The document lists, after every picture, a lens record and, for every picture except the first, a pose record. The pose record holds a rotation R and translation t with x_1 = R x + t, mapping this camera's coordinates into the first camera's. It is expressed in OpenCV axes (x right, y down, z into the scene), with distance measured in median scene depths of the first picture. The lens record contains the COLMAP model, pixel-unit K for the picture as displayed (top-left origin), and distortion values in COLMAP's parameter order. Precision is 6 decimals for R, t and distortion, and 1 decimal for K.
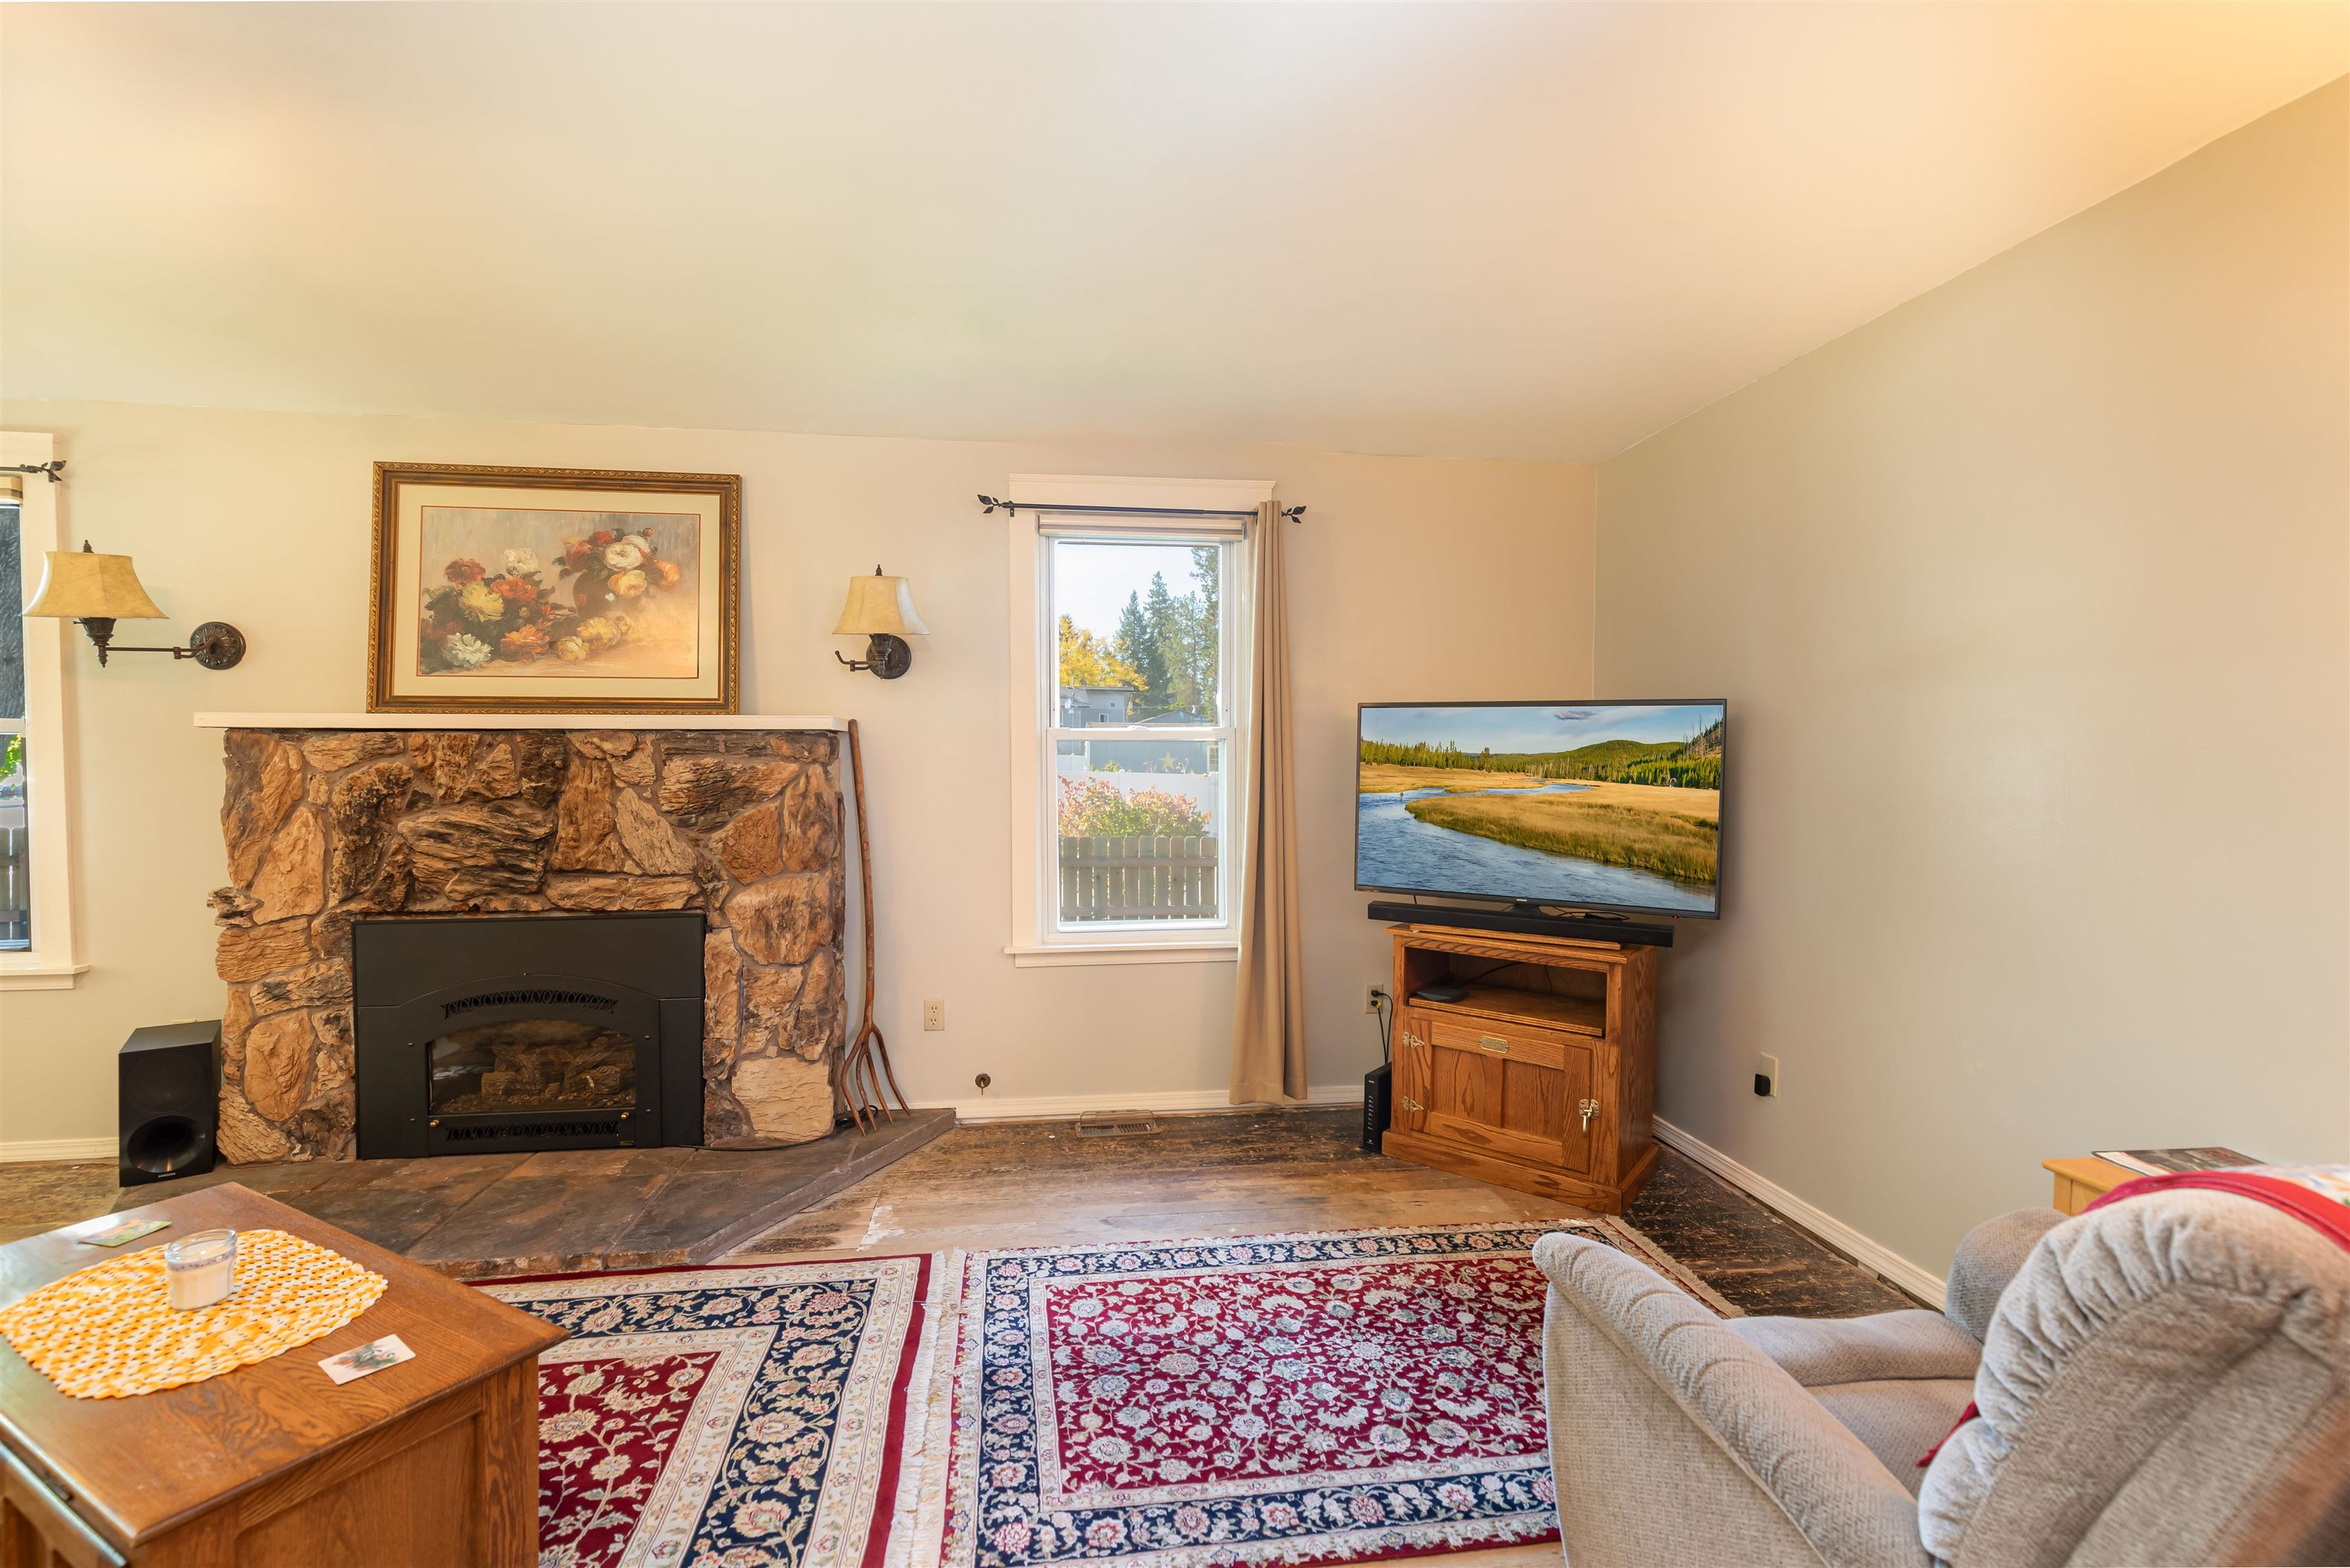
lens RADIAL K [[1041.9, 0, 1175.0], [0, 1041.9, 786.4], [0, 0, 1]] dist [0.002005, 0.000379]
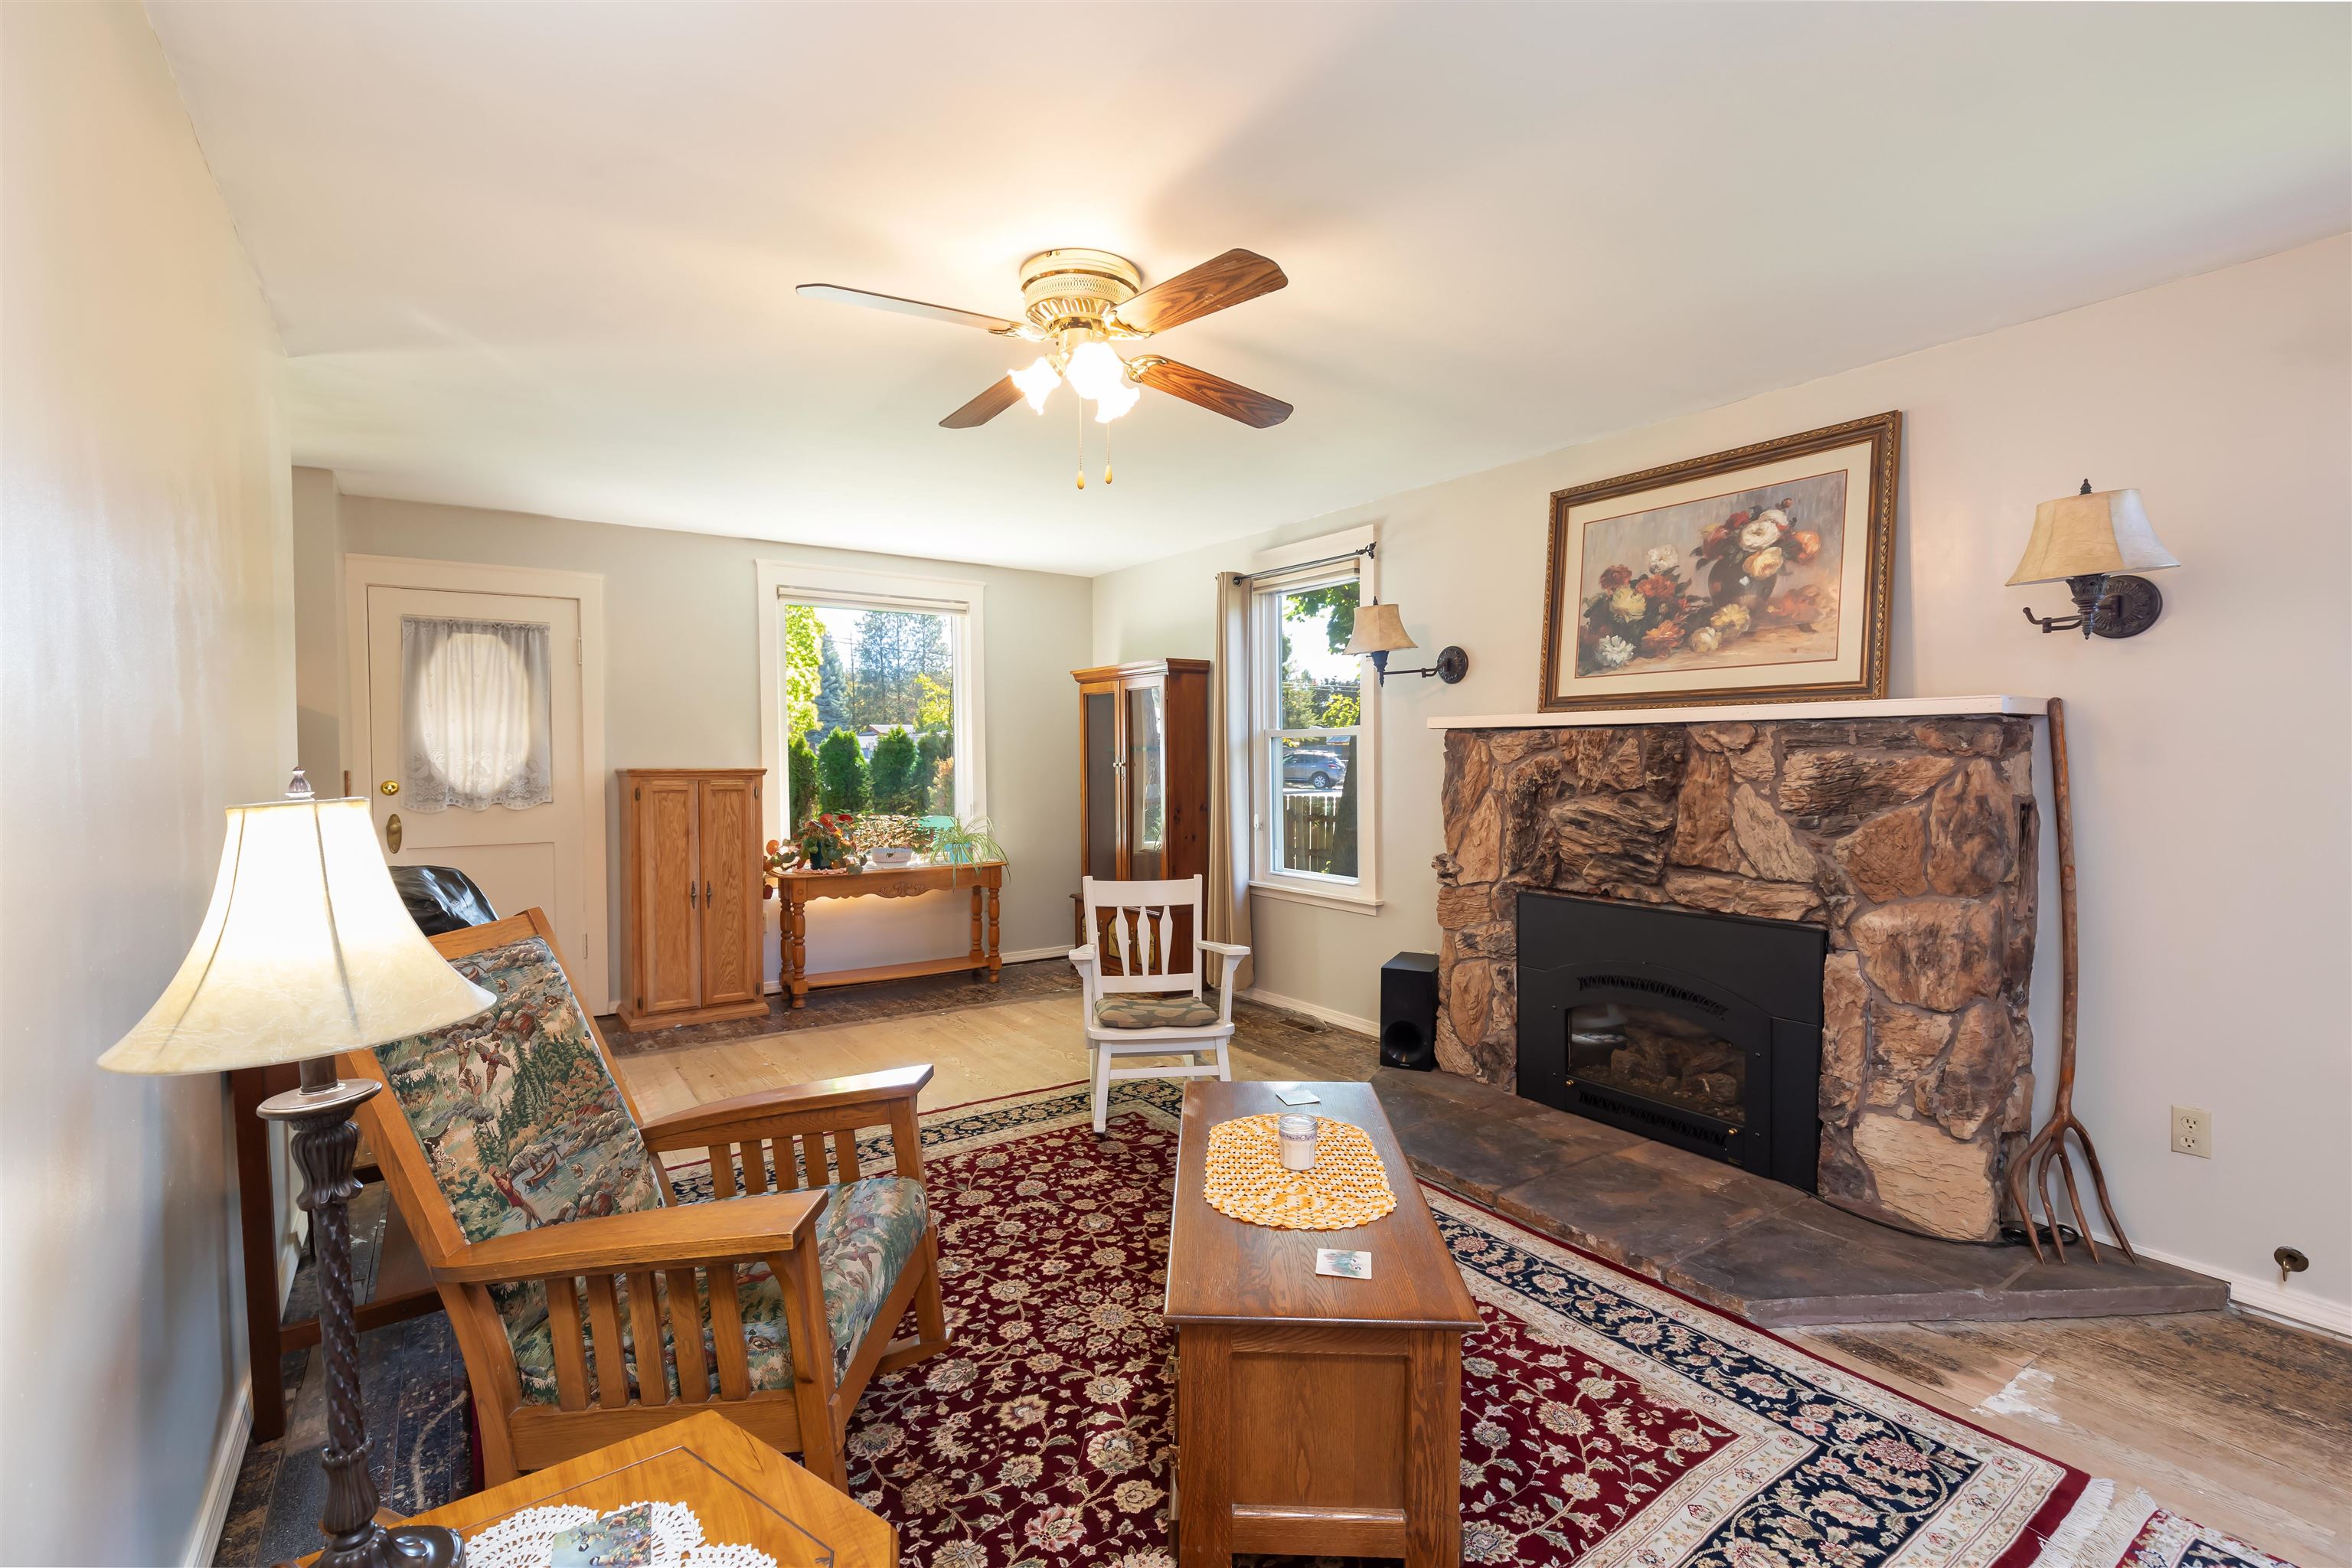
lens RADIAL K [[1042.8, 0, 1186.8], [0, 1042.8, 786.5], [0, 0, 1]] dist [0.002005, 0.000379]
pose [[0.457225, 0.027053, -0.888940, 0.077540], [-0.020666, 0.999591, 0.019791, -0.004067], [0.889111, 0.009322, 0.457596, 0.129636]]
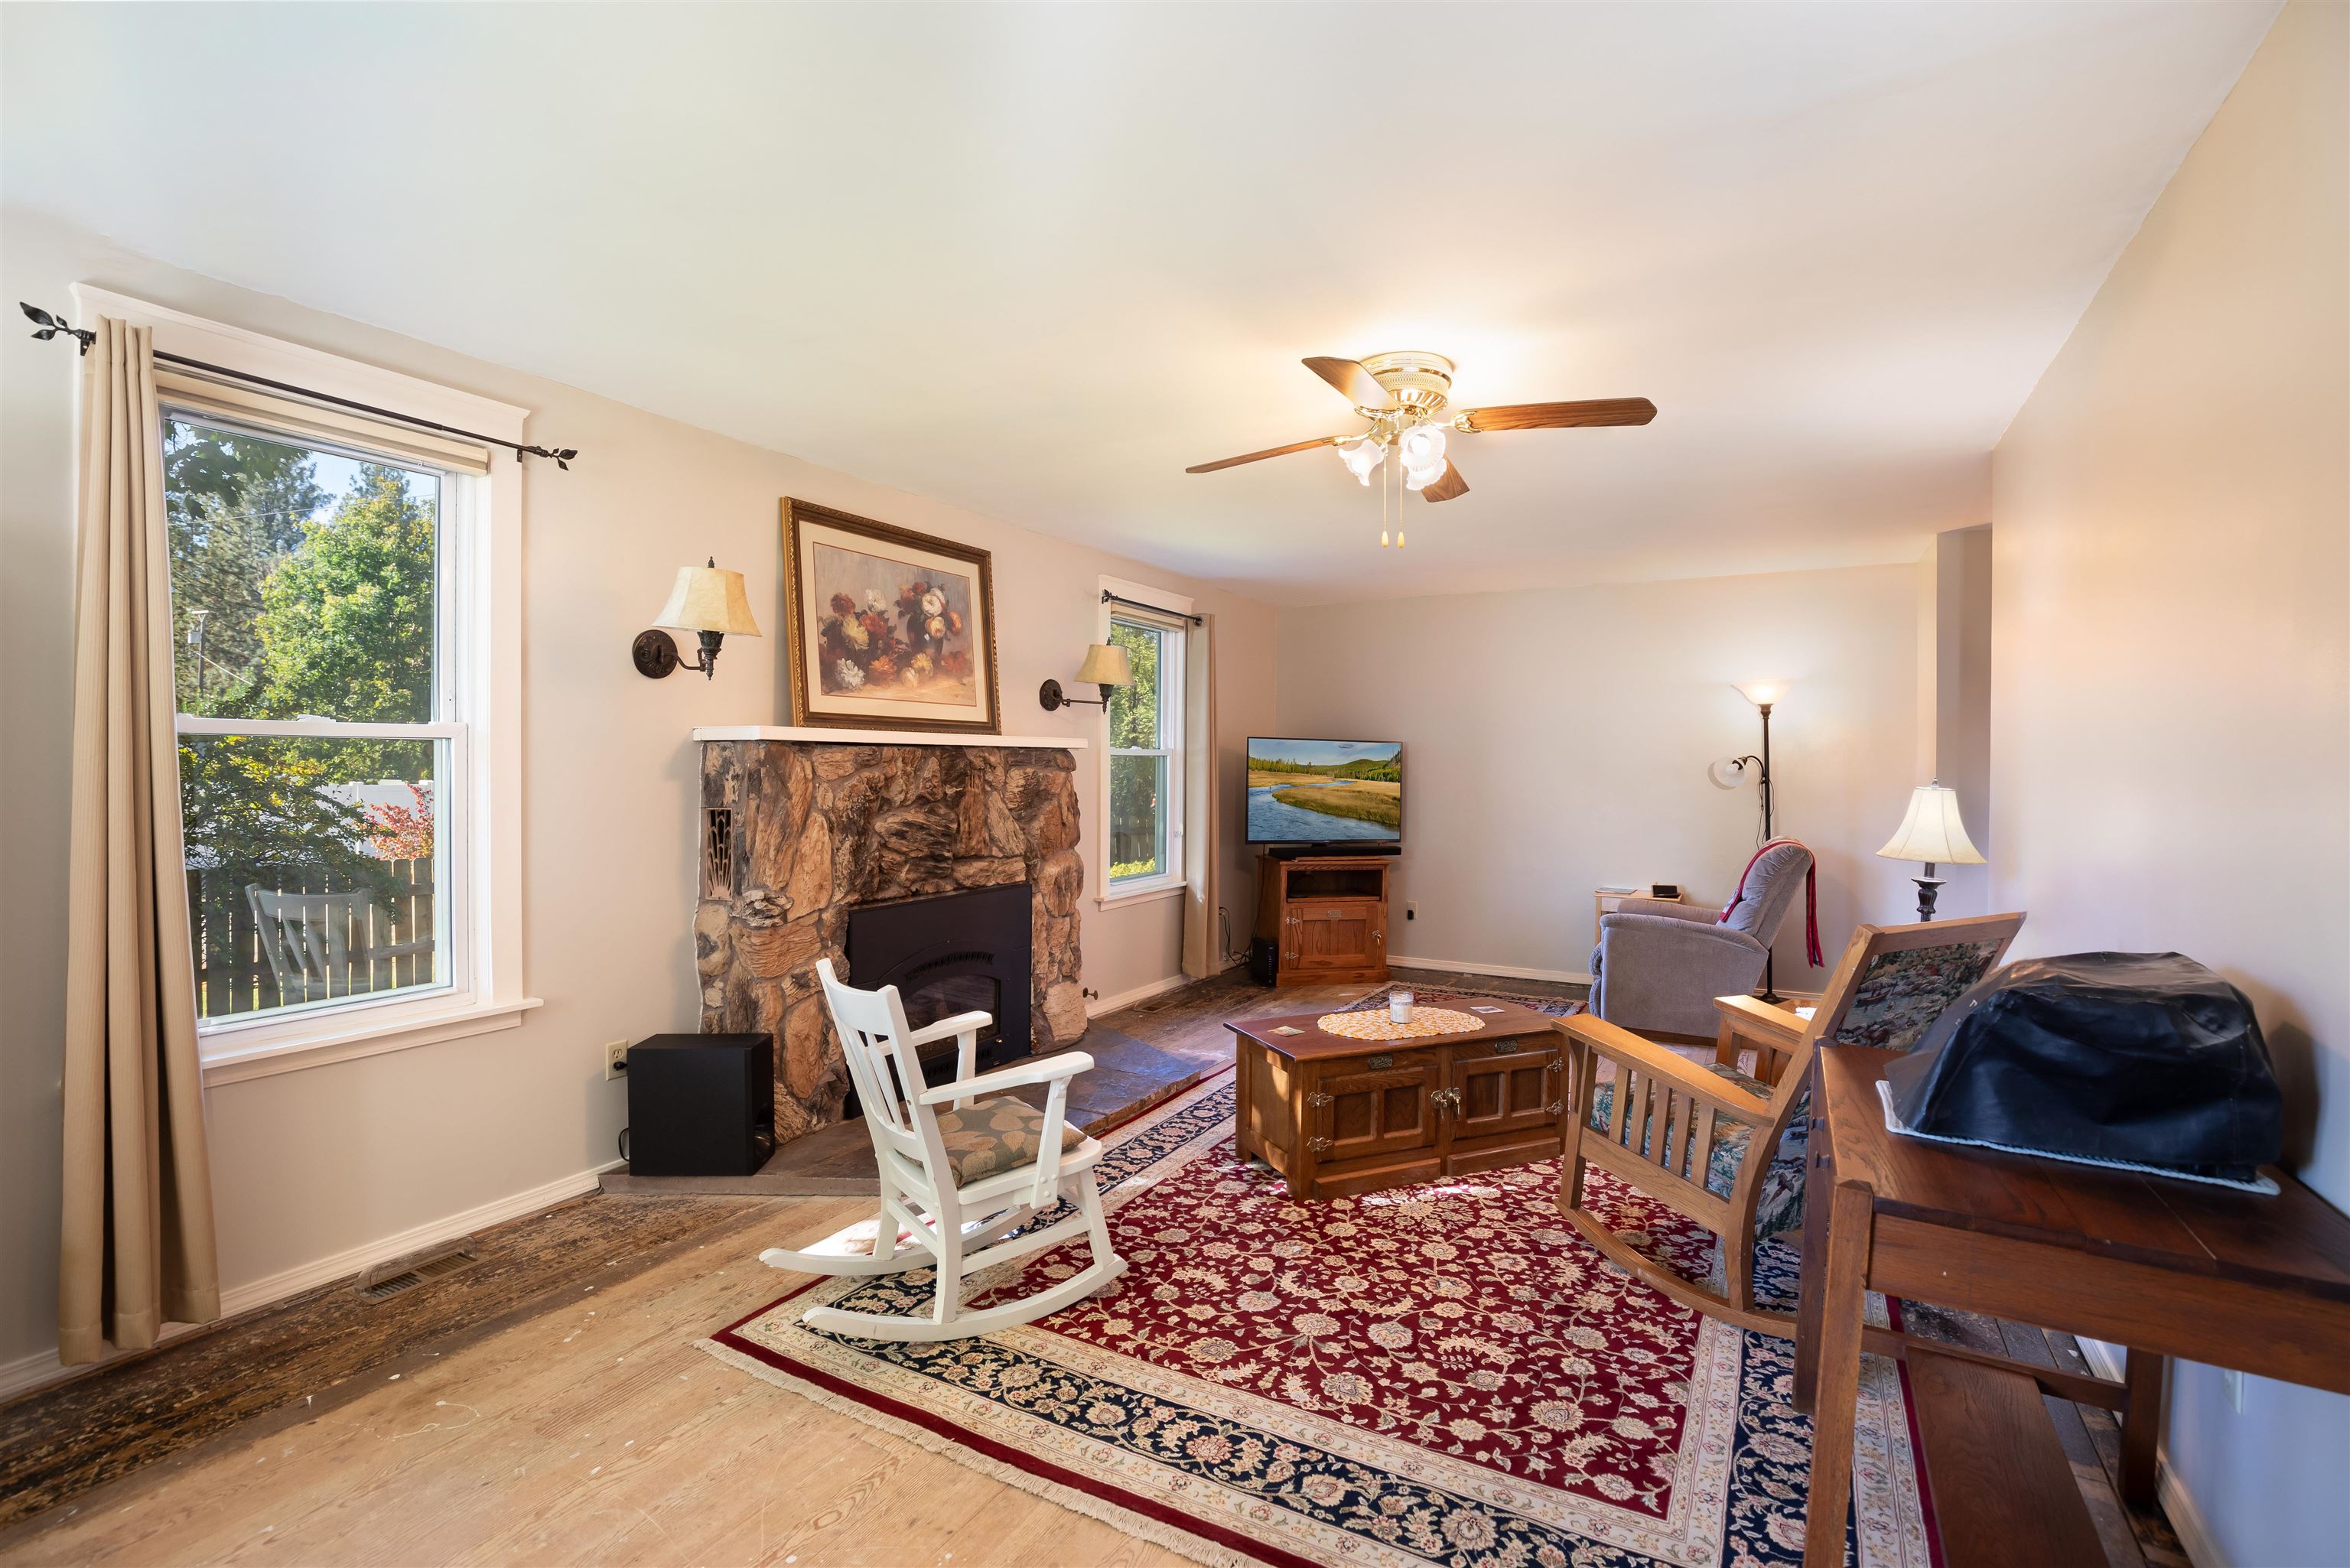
lens RADIAL K [[1041.9, 0, 1201.0], [0, 1041.9, 776.9], [0, 0, 1]] dist [0.002005, 0.000379]
pose [[0.608649, -0.006913, 0.793410, -1.419131], [0.016964, 0.999847, -0.004302, -0.006340], [-0.793258, 0.016078, 0.608673, -0.001829]]
